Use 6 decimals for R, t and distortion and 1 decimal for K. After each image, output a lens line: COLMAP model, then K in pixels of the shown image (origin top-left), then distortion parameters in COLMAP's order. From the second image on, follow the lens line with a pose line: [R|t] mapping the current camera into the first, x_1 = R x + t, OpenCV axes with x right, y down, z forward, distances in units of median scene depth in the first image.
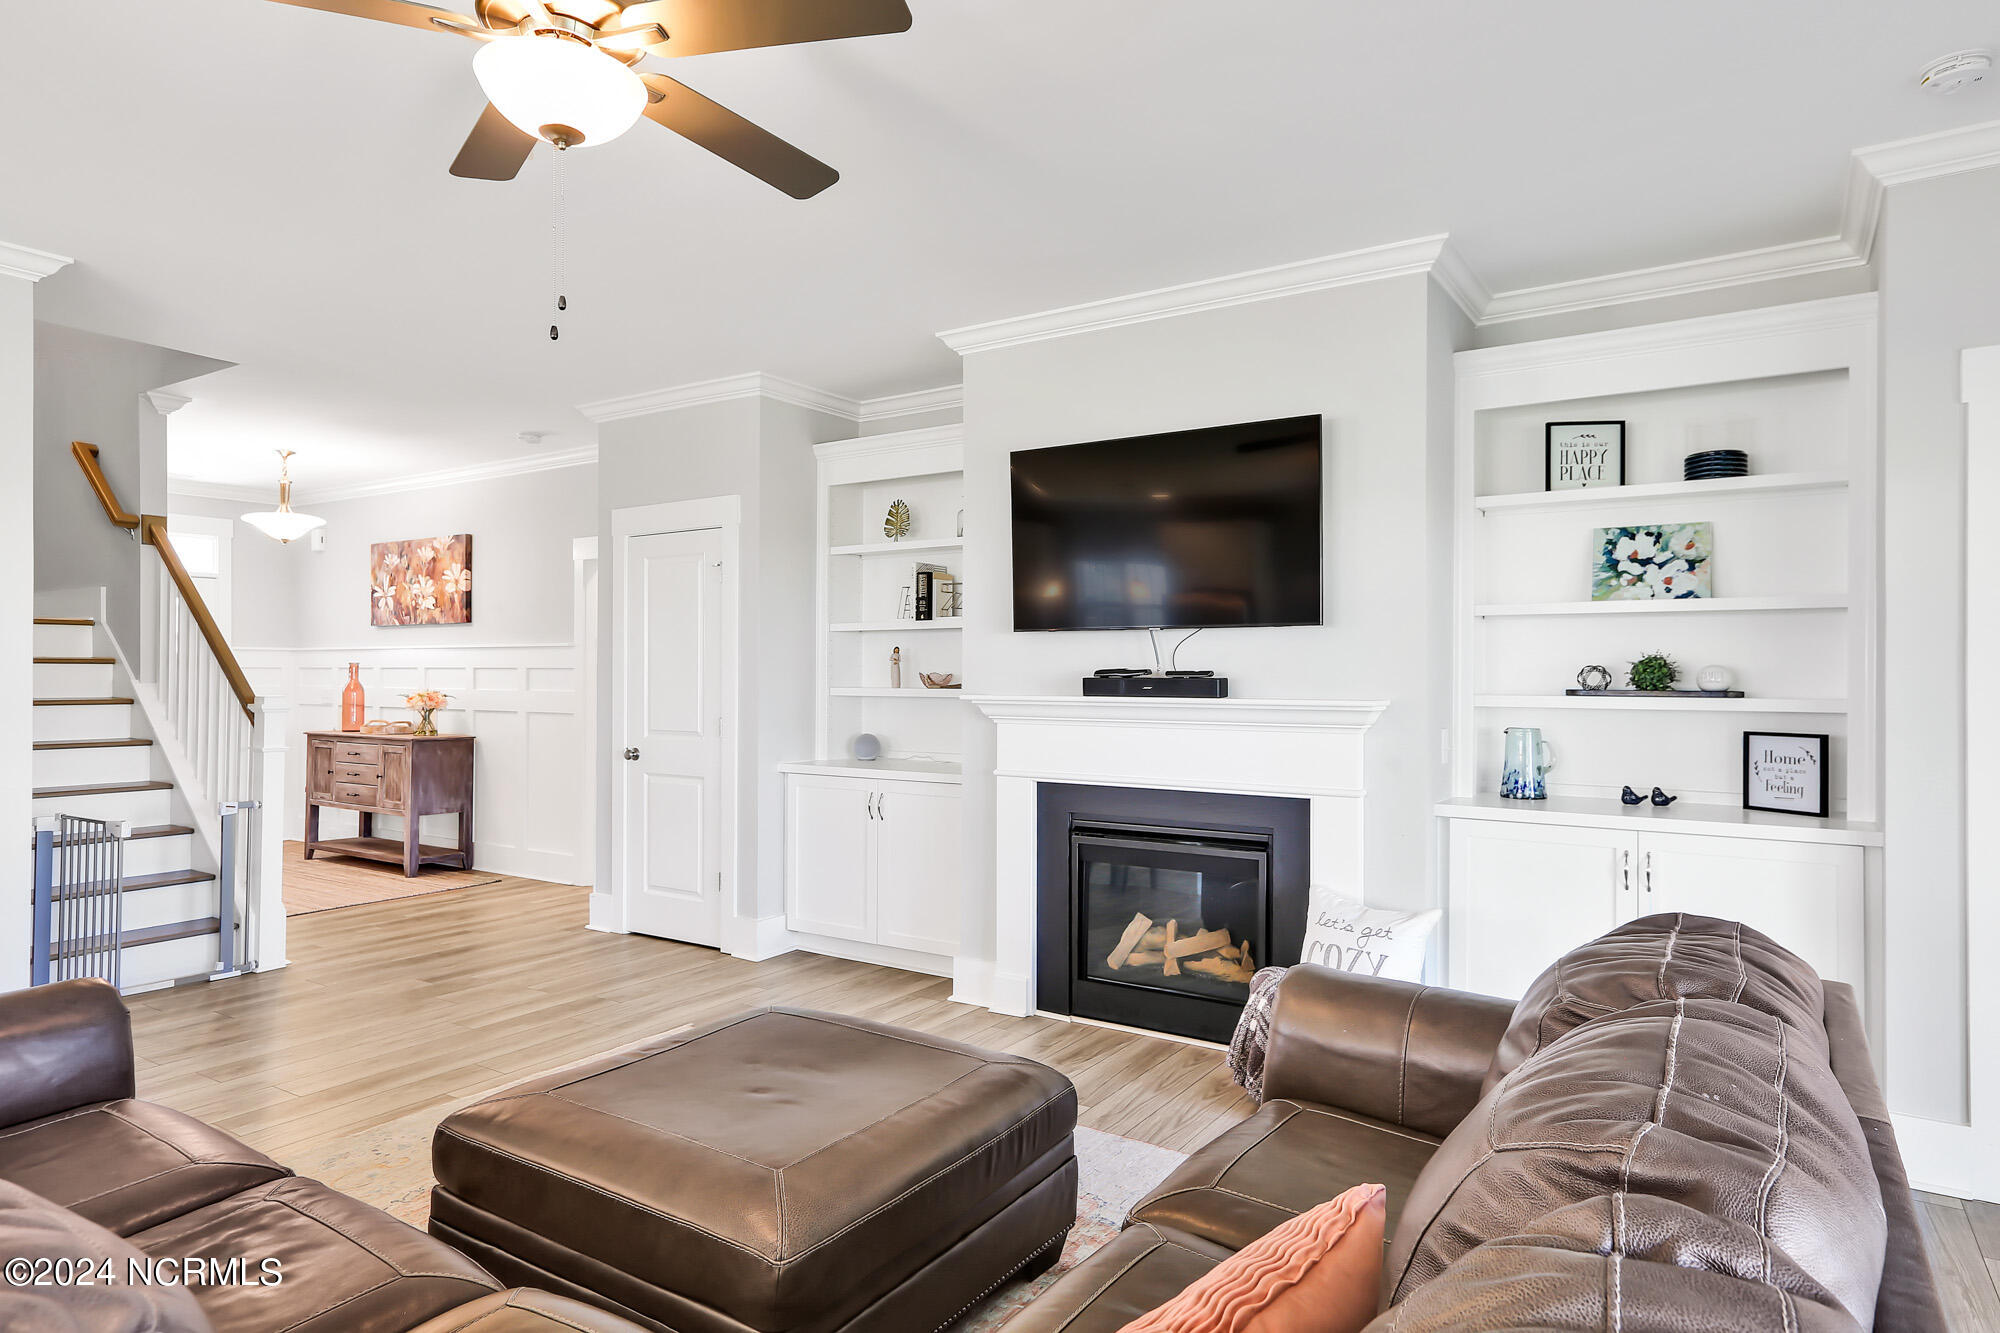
lens RADIAL K [[1148.7, 0, 1018.3], [0, 1148.7, 680.2], [0, 0, 1]] dist [-0.002561, 0.036329]
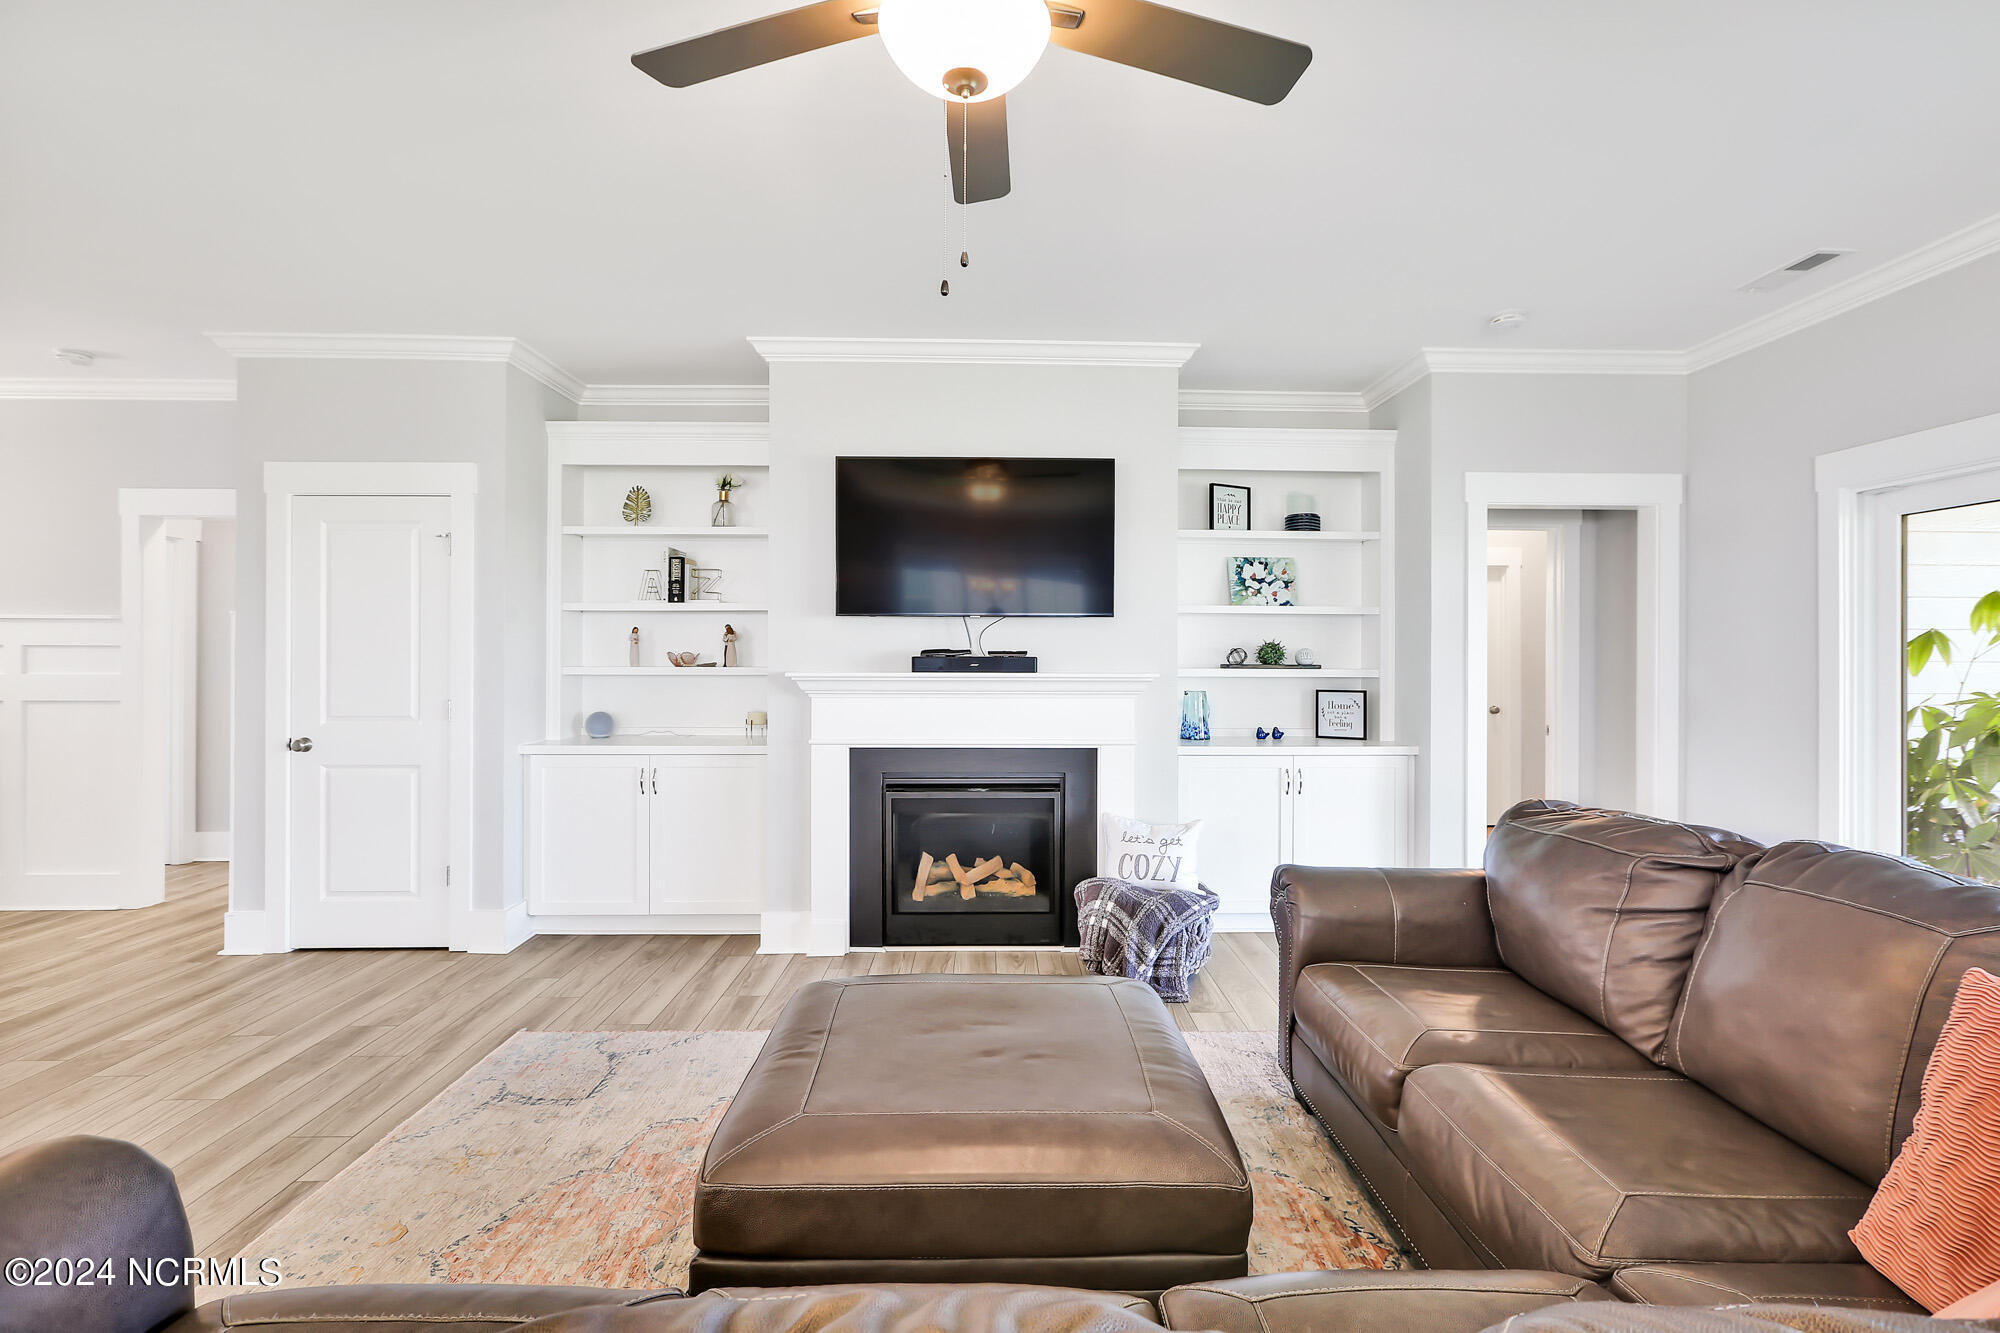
lens RADIAL K [[898.1, 0, 1011.4], [0, 898.1, 660.4], [0, 0, 1]] dist [-0.000473, 0.001015]
pose [[0.826575, -0.004111, 0.562812, -0.377480], [0.001884, 0.999988, 0.004537, -0.002493], [-0.562824, -0.002689, 0.826573, 0.182149]]
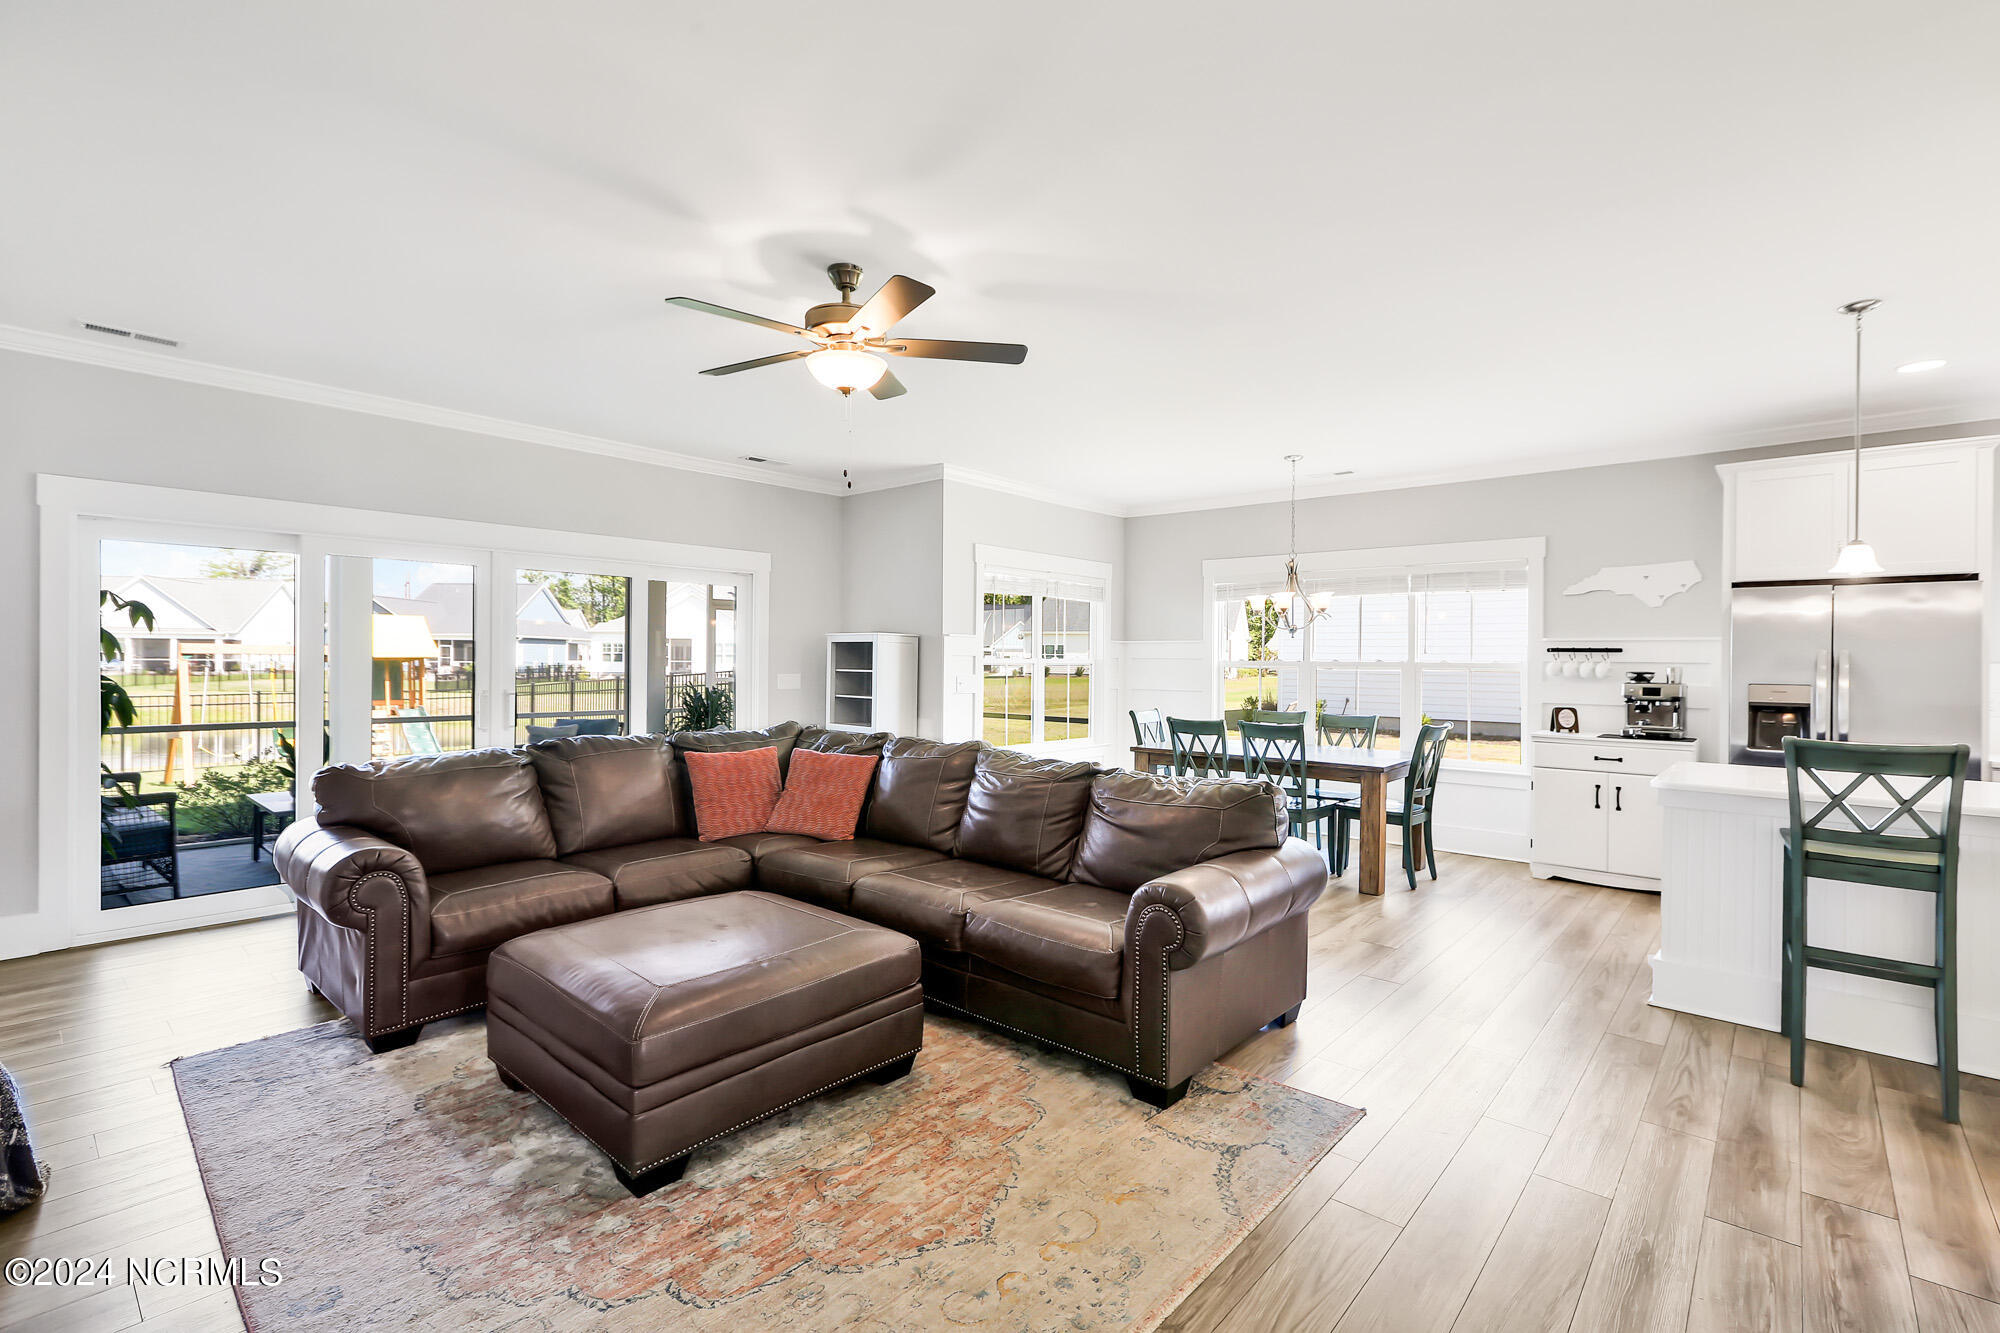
lens RADIAL K [[898.1, 0, 1011.4], [0, 898.1, 660.4], [0, 0, 1]] dist [-0.000473, 0.001015]
pose [[-0.989883, -0.014294, 0.141166, -0.434331], [-0.013629, 0.999891, 0.005681, -0.008041], [-0.141232, 0.003700, -0.989970, 1.216606]]
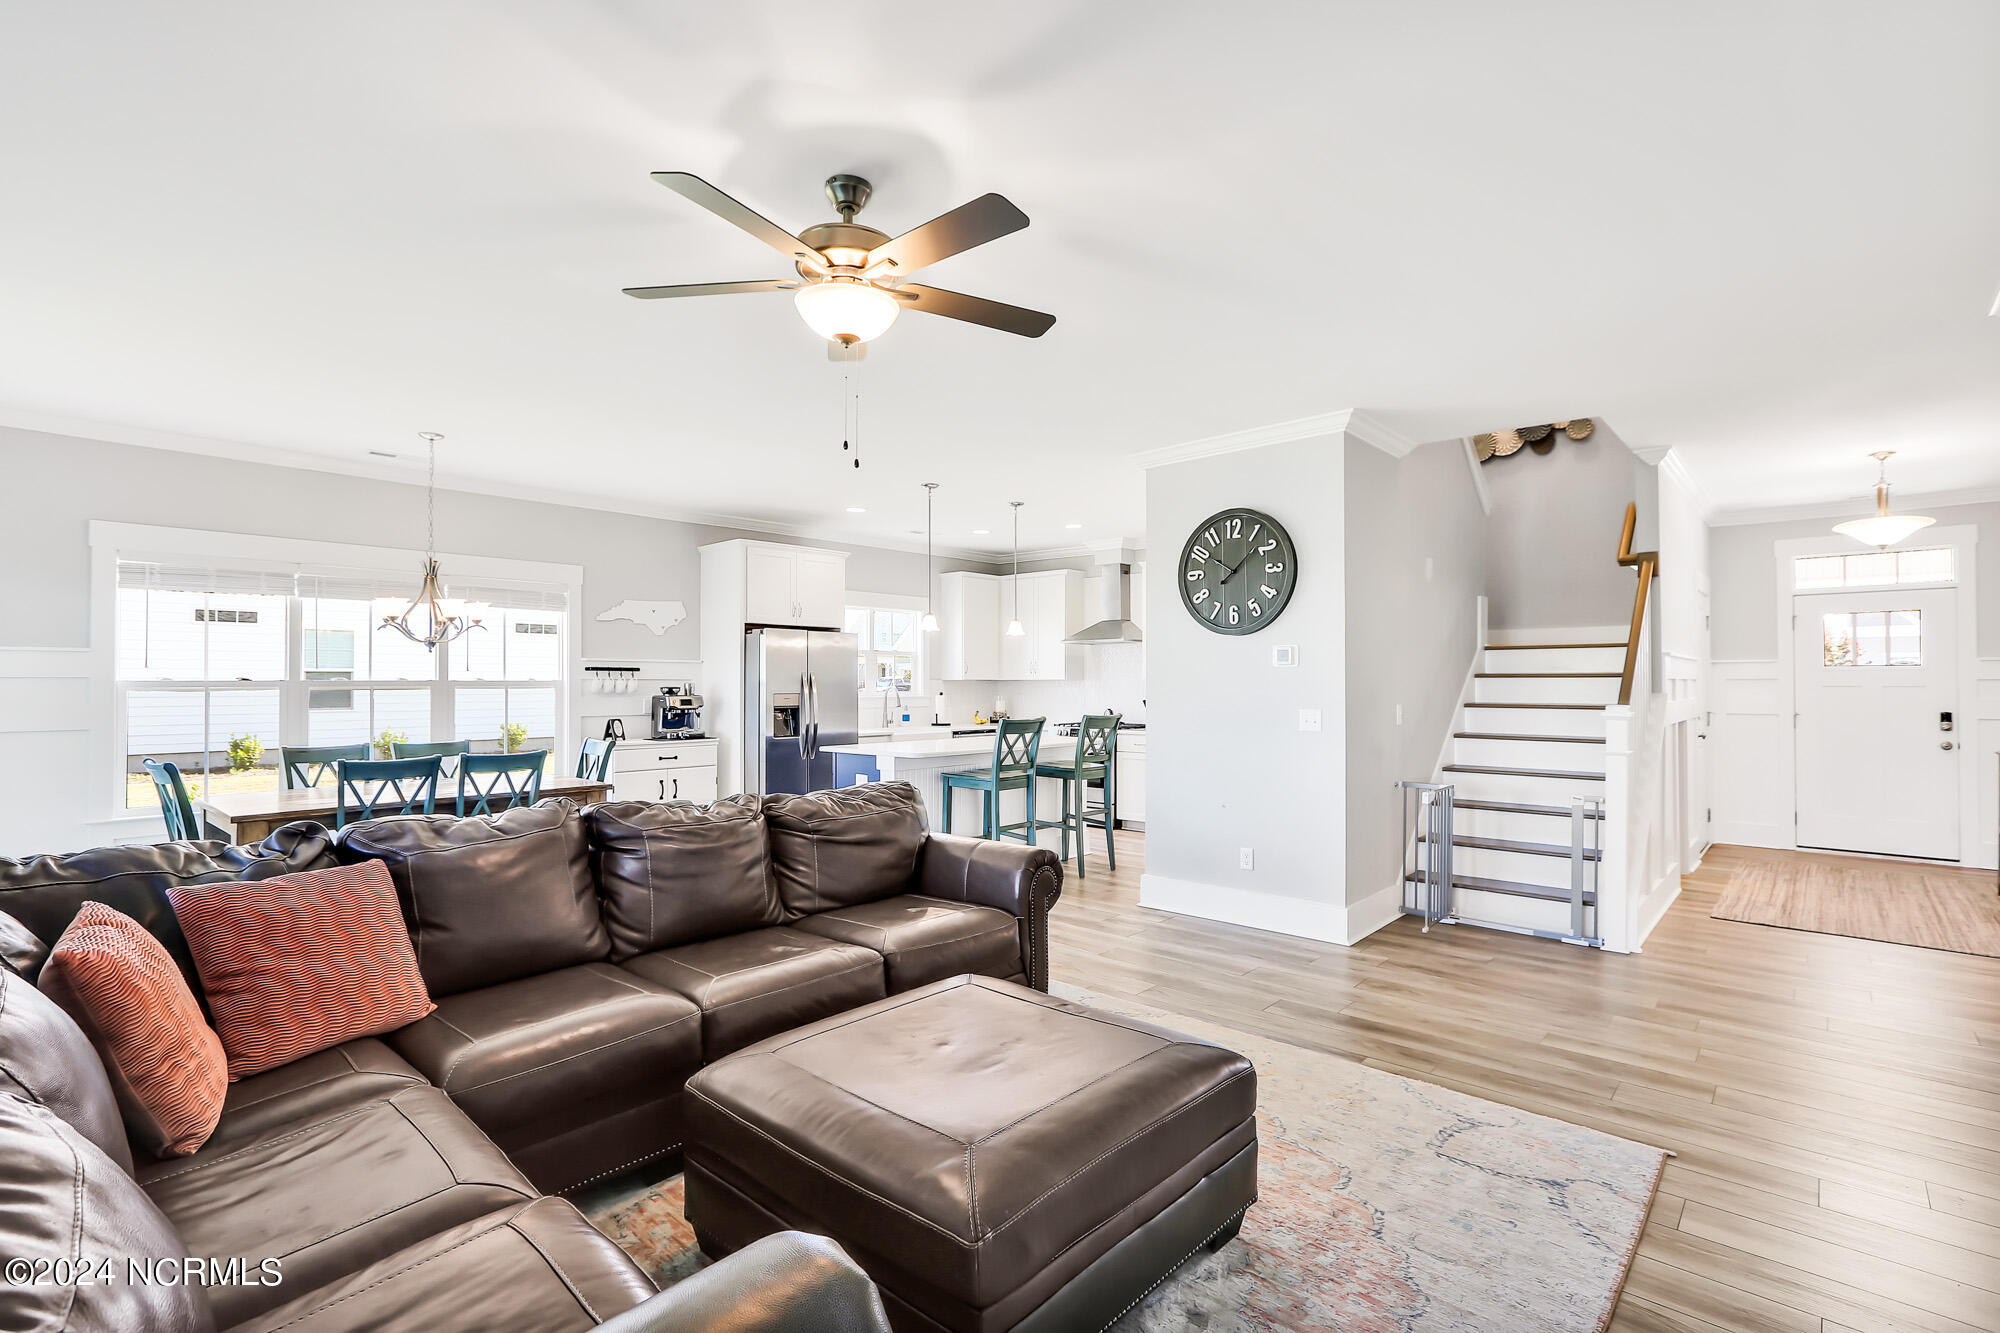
lens RADIAL K [[910.9, 0, 1013.4], [0, 910.9, 672.4], [0, 0, 1]] dist [-0.000899, -0.000051]
pose [[-0.160999, -0.016823, -0.986811, 0.381756], [-0.005542, 0.999854, -0.016141, -0.000367], [0.986939, 0.002871, -0.161069, 0.693832]]
